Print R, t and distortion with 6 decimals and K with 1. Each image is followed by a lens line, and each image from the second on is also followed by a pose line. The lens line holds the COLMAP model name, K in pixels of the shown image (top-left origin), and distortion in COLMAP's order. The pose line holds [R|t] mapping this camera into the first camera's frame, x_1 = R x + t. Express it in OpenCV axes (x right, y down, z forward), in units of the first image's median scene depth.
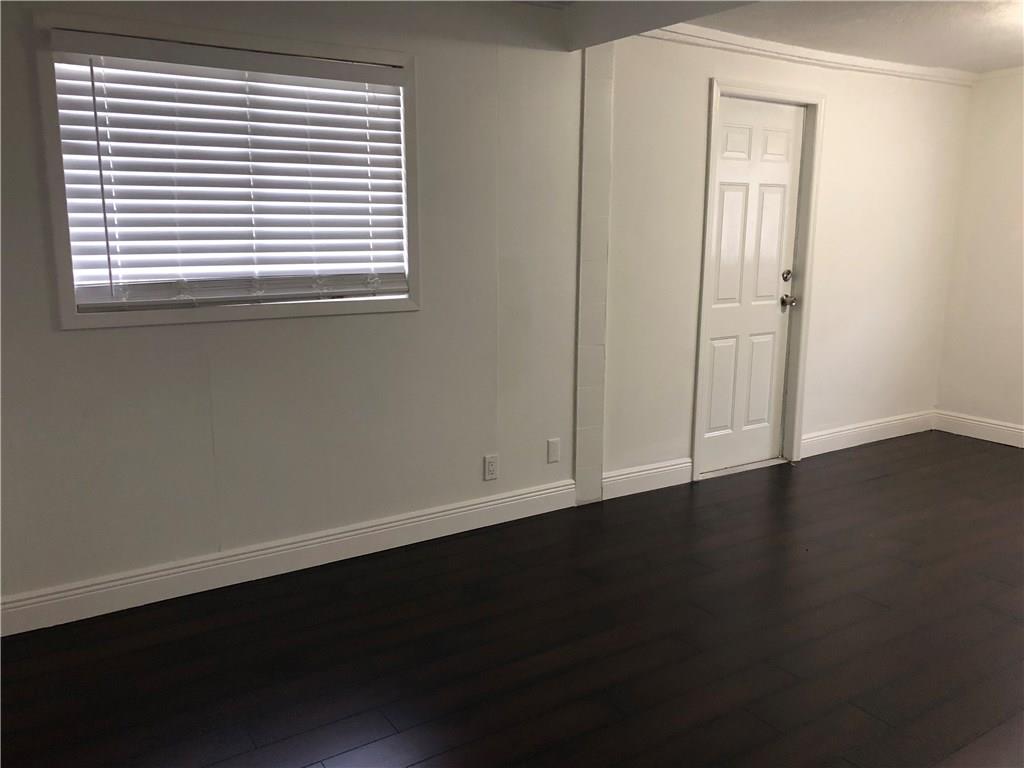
lens RADIAL K [[854.4, 0, 512.7], [0, 854.4, 387.4], [0, 0, 1]] dist [0.000625, -0.000557]
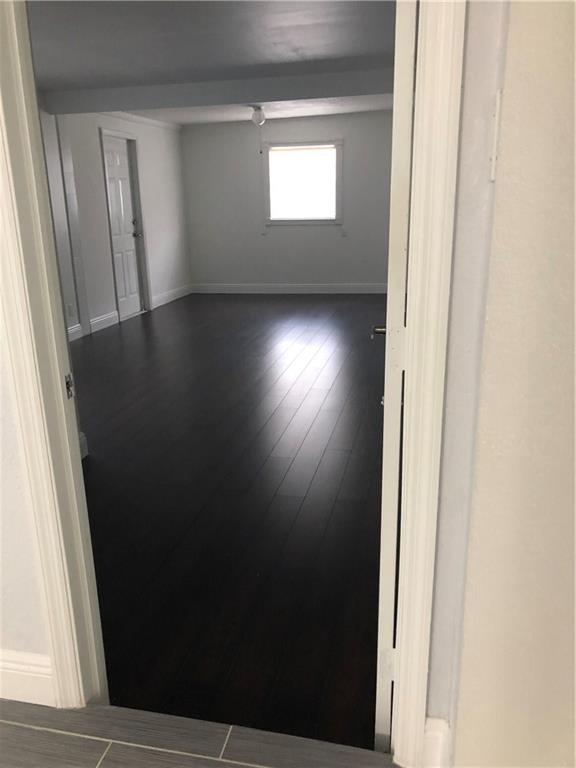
lens RADIAL K [[640.8, 0, 288.3], [0, 640.8, 383.4], [0, 0, 1]] dist [0.000625, -0.000557]
pose [[0.718752, -0.226103, 0.657475, -0.569737], [0.172020, 0.974075, 0.146927, 0.096883], [-0.673650, 0.007495, 0.739012, -0.456803]]
